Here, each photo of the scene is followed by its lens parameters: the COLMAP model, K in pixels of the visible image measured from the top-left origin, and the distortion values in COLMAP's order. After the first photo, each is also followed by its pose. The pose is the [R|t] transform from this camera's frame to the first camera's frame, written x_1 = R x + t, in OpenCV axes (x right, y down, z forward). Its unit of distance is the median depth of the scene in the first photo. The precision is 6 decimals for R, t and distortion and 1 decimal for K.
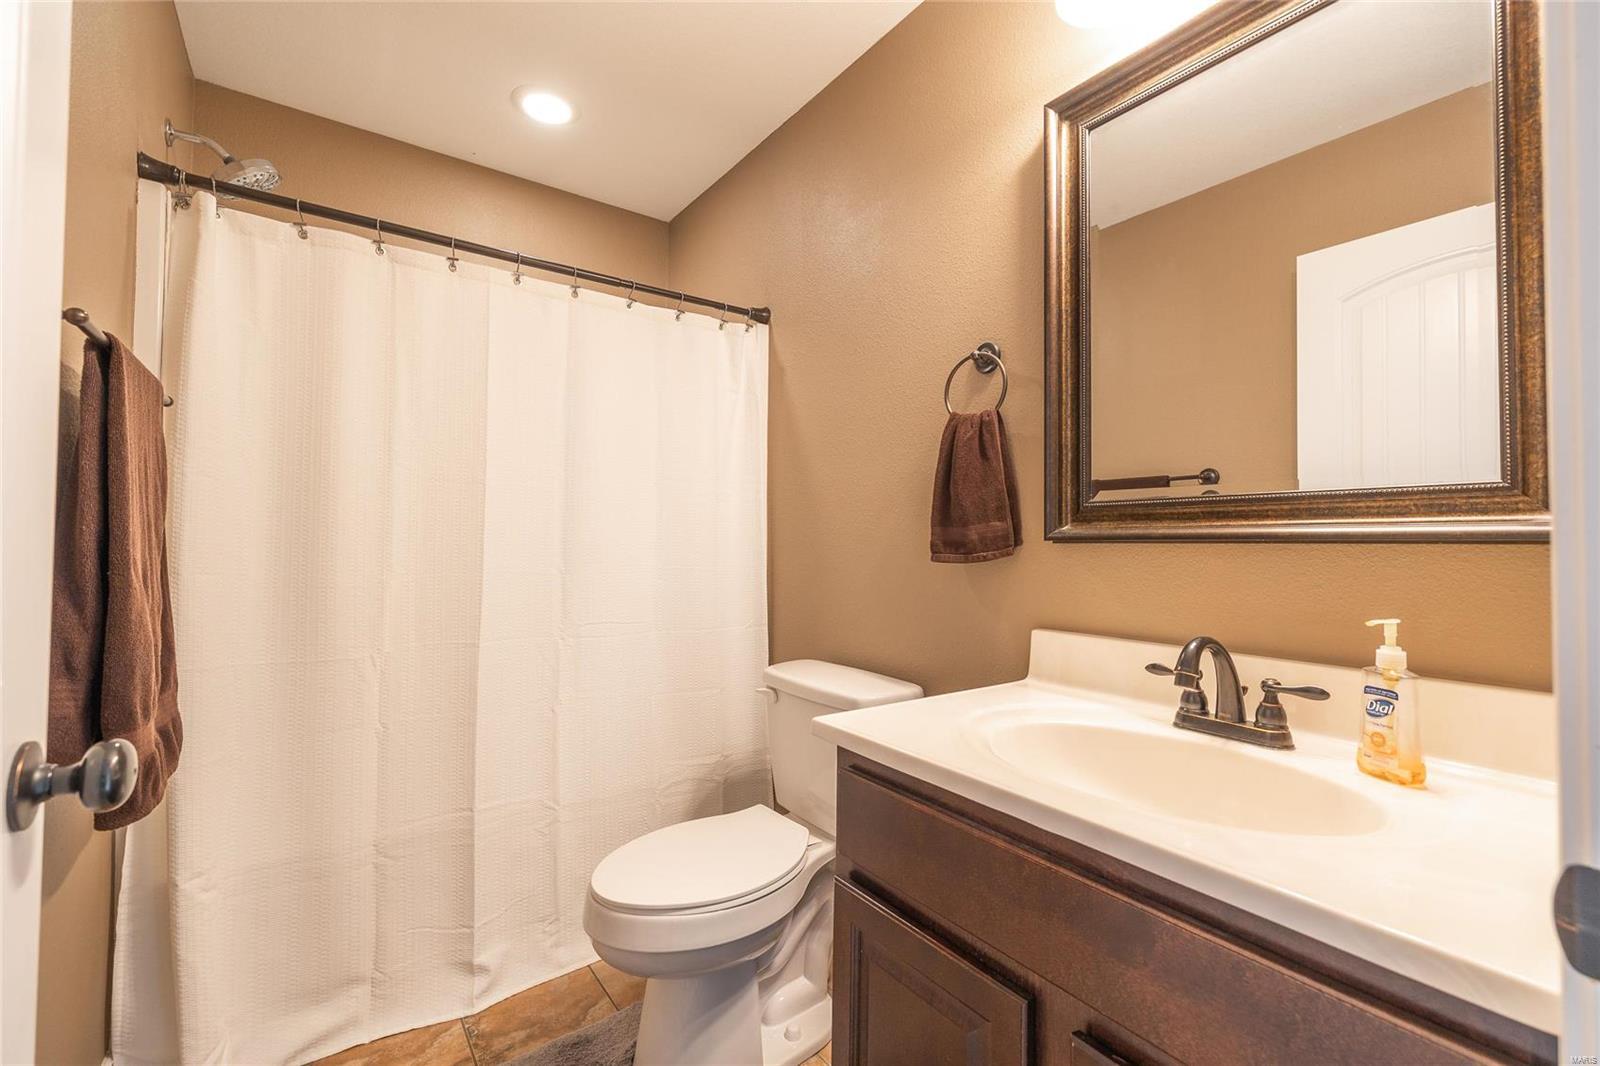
lens RADIAL K [[686.8, 0, 806.1], [0, 686.8, 524.3], [0, 0, 1]] dist [0.001796, 0.000273]
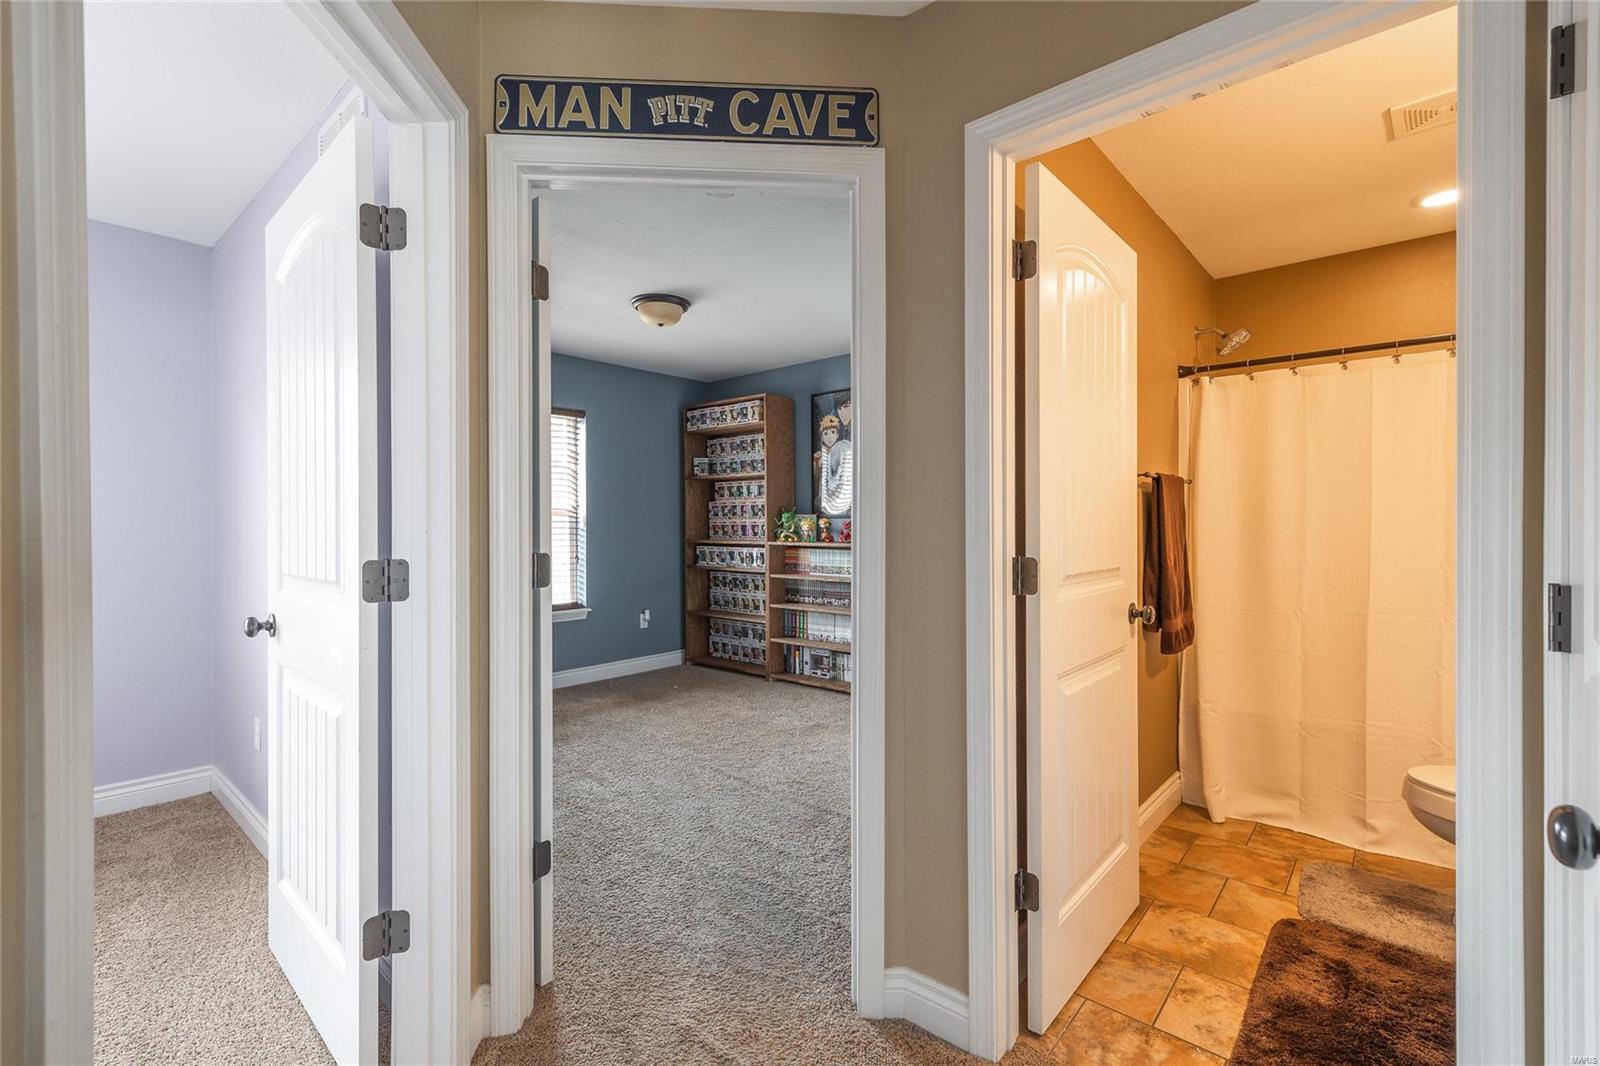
lens RADIAL K [[686.8, 0, 806.1], [0, 686.8, 524.3], [0, 0, 1]] dist [0.001796, 0.000273]
pose [[0.227170, -0.009270, -0.973811, 0.813187], [0.029779, 0.999553, -0.002568, -0.065439], [0.973400, -0.028416, 0.227345, -0.608163]]
